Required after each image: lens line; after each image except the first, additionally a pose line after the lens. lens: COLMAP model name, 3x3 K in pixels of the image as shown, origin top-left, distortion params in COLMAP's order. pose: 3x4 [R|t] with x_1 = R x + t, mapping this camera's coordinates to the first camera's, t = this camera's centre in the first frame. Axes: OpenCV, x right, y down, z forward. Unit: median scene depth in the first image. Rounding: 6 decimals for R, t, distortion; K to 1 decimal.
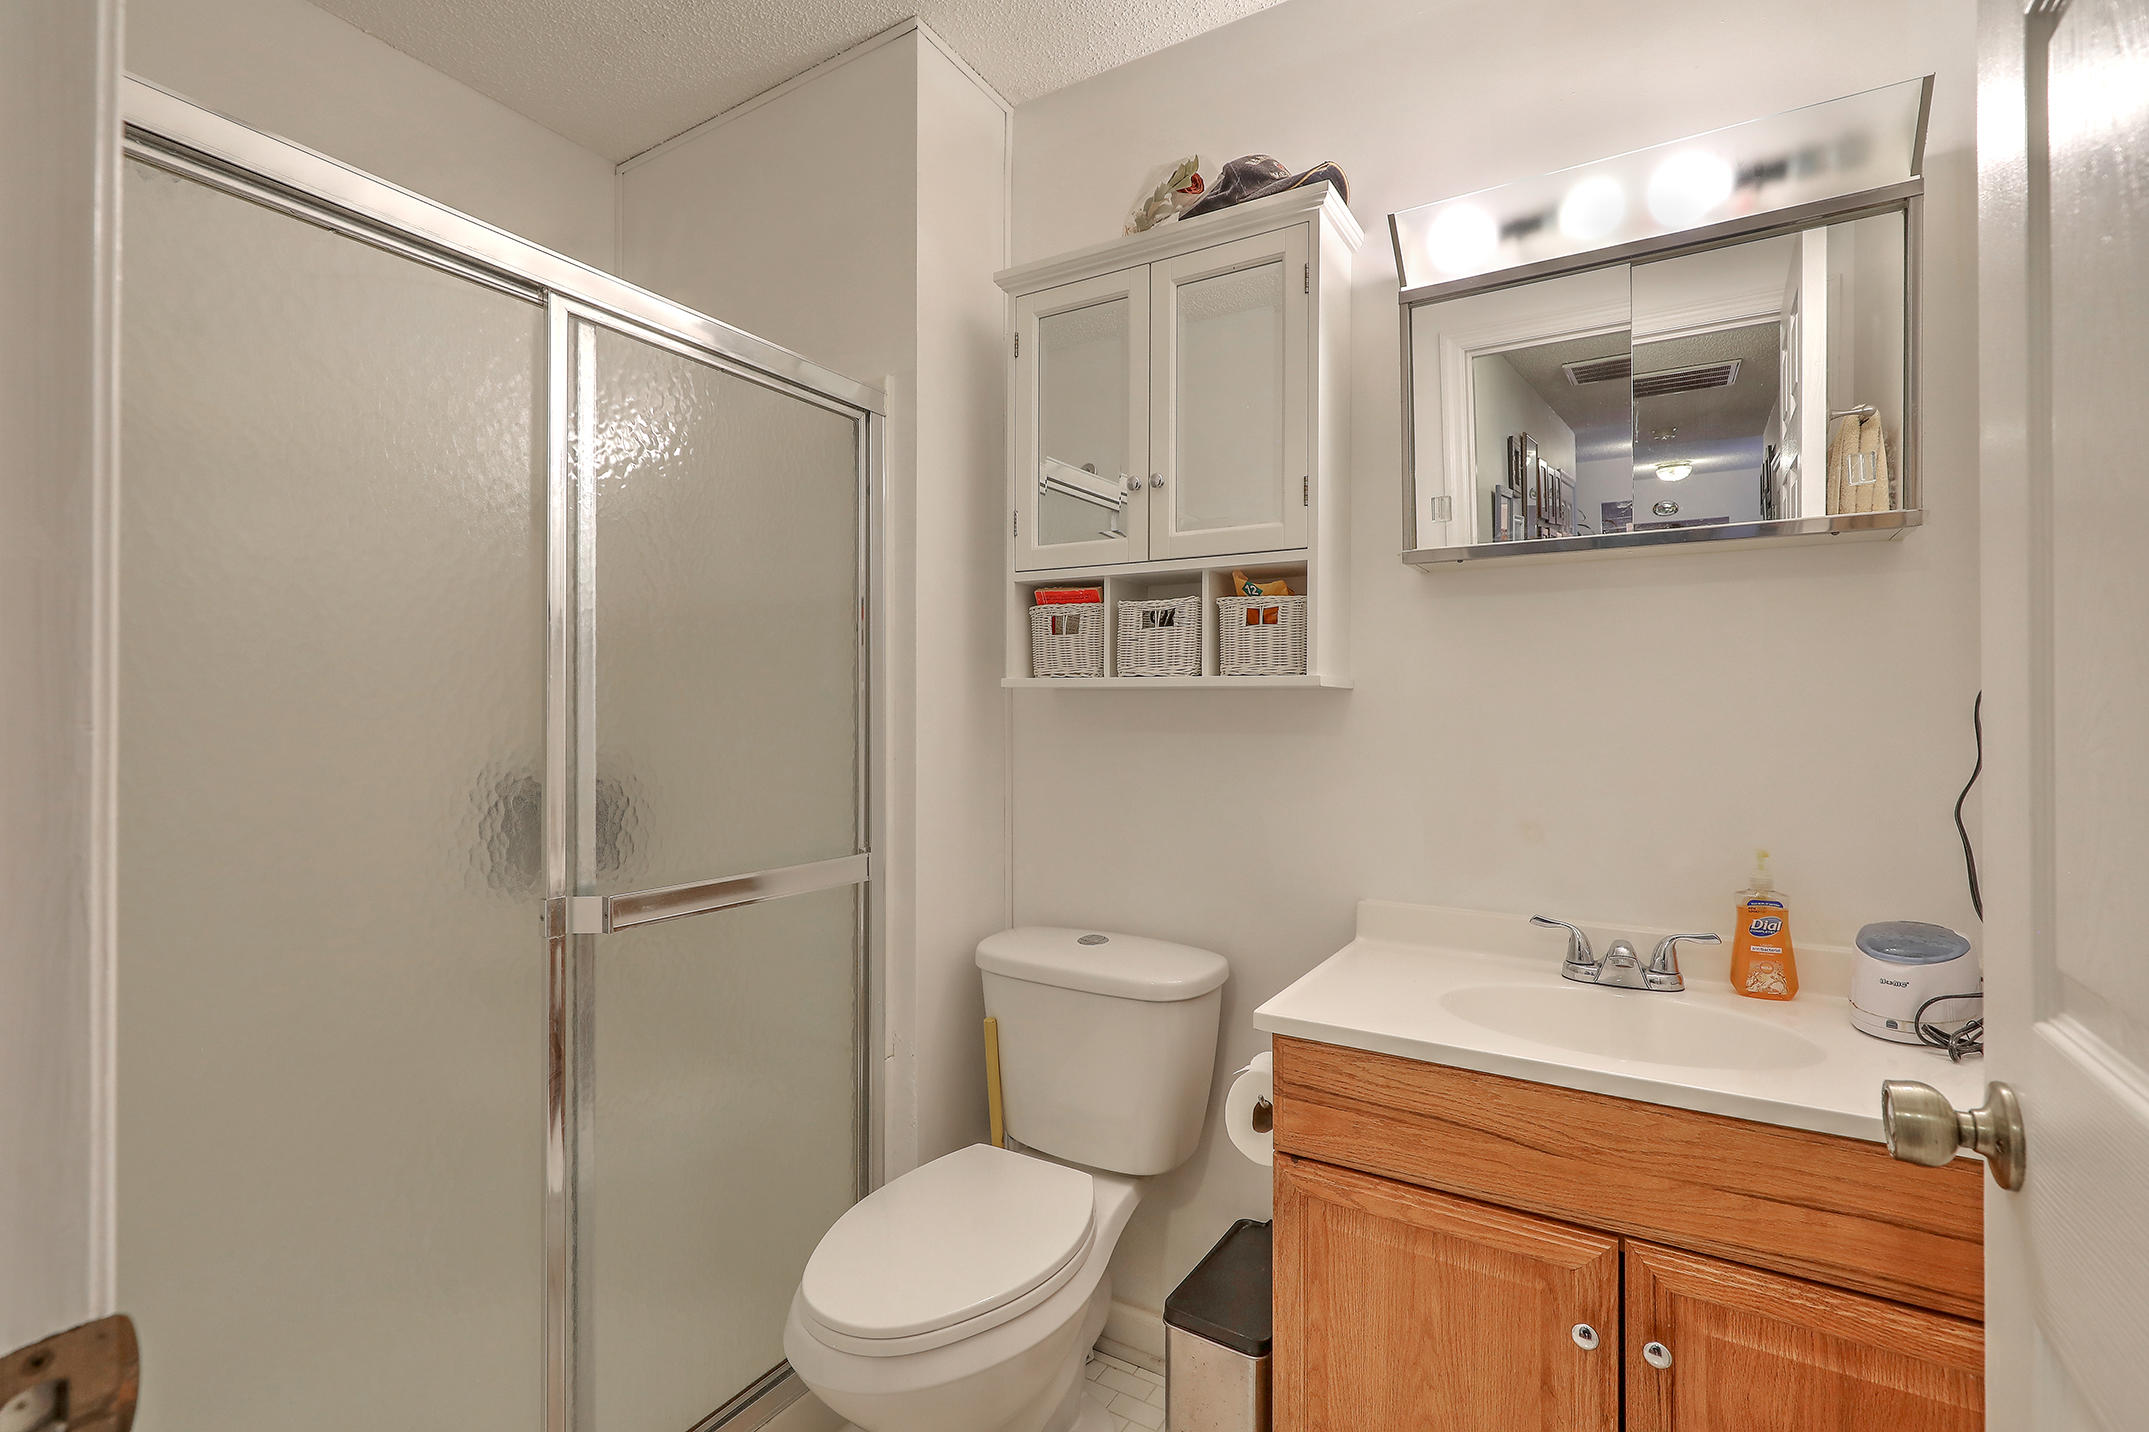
lens RADIAL K [[969.4, 0, 1089.0], [0, 969.4, 706.7], [0, 0, 1]] dist [0.008552, -0.000463]
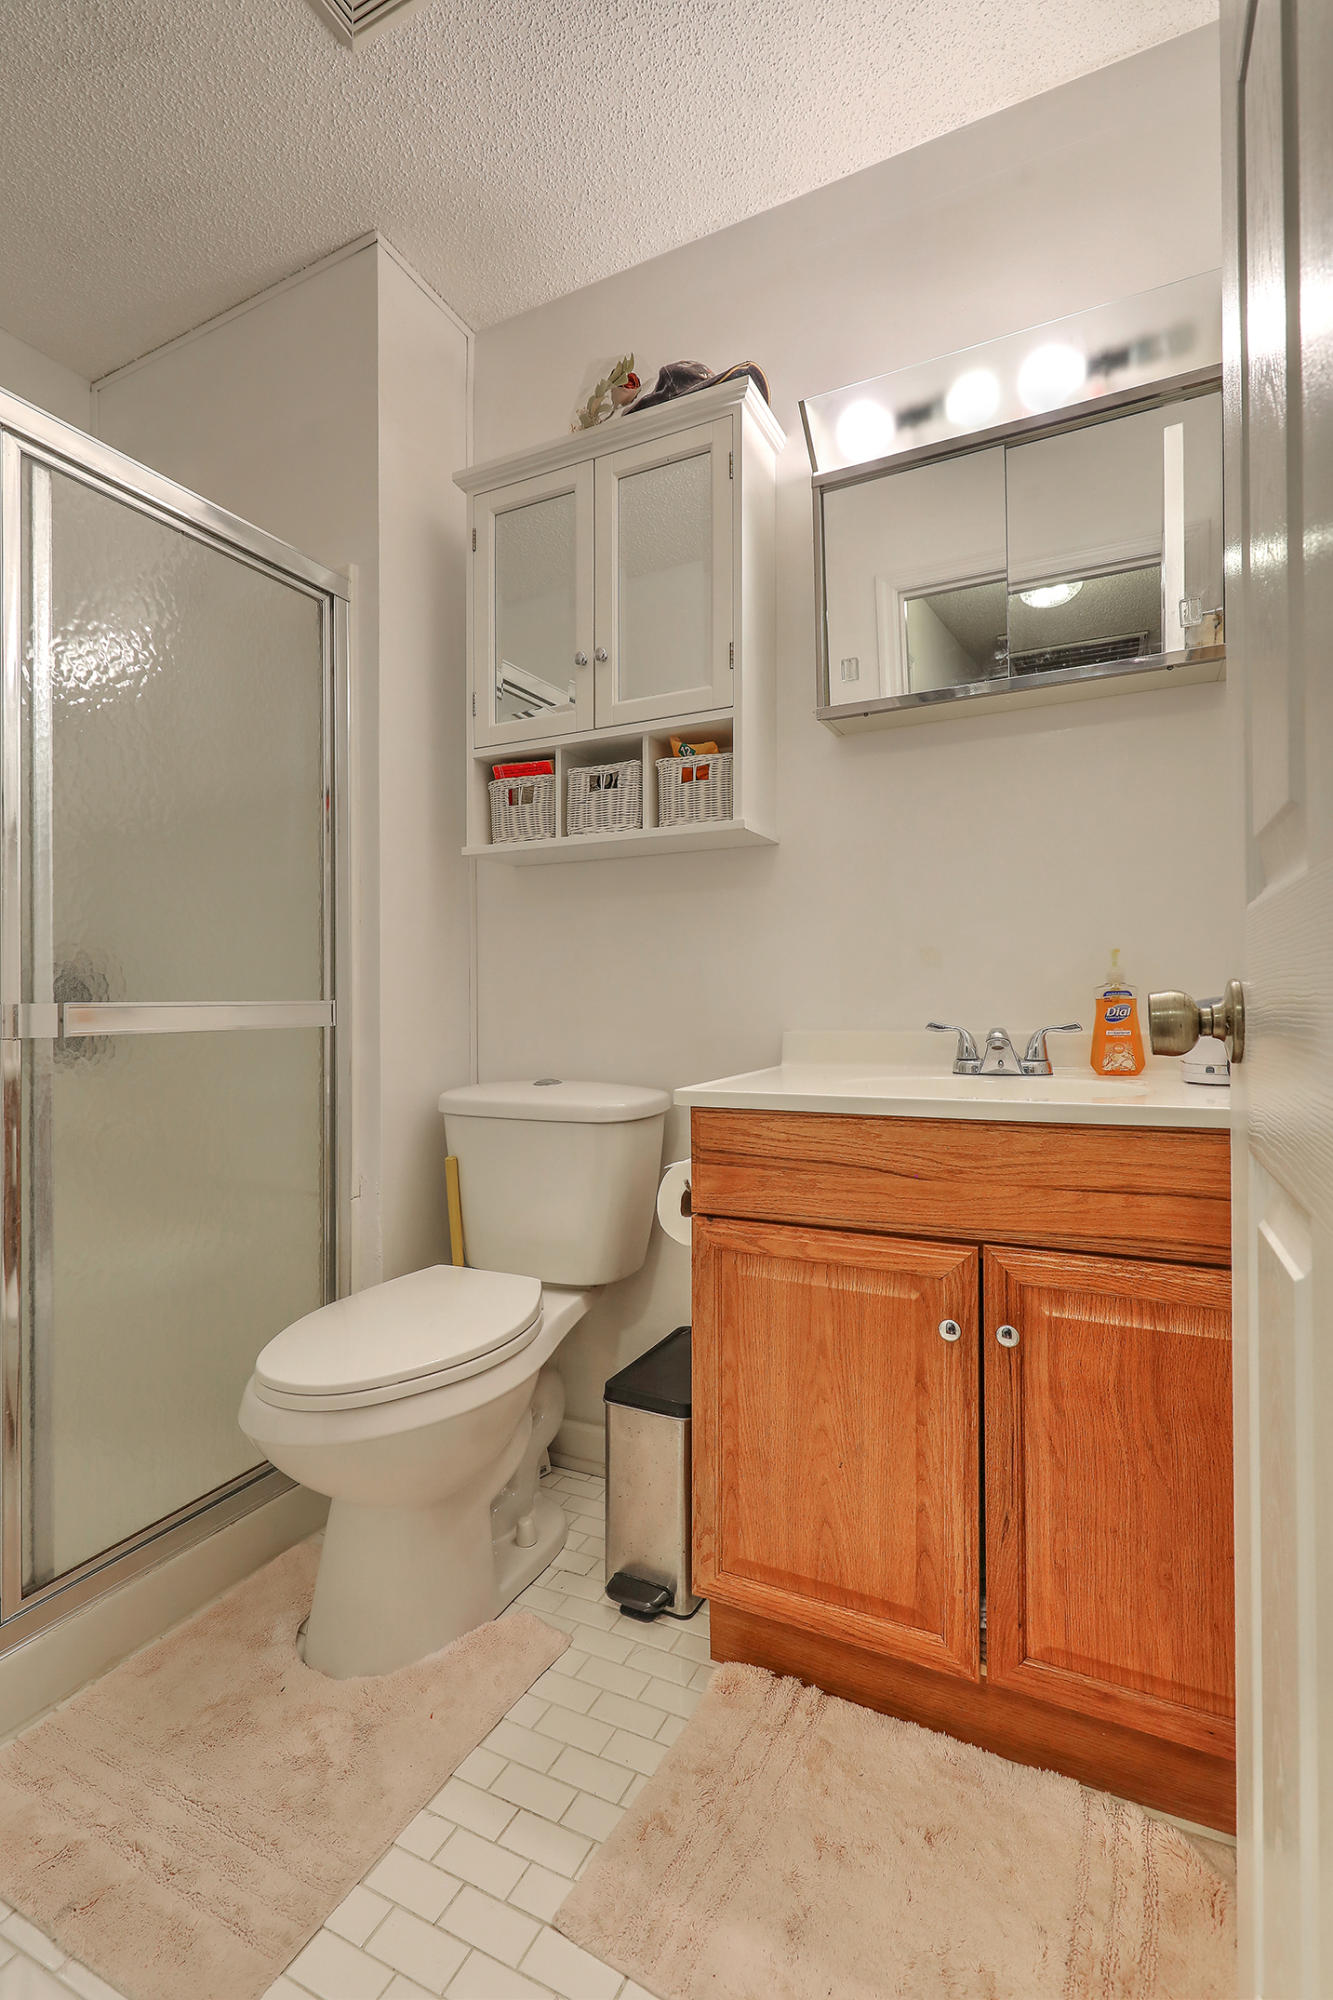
lens RADIAL K [[910.1, 0, 666.5], [0, 910.1, 1000.0], [0, 0, 1]] dist [0.003802, 0.000136]
pose [[0.996885, -0.008751, 0.078387, 0.068981], [0.009096, 0.999950, -0.004045, 0.183227], [-0.078348, 0.004746, 0.996915, -0.026816]]
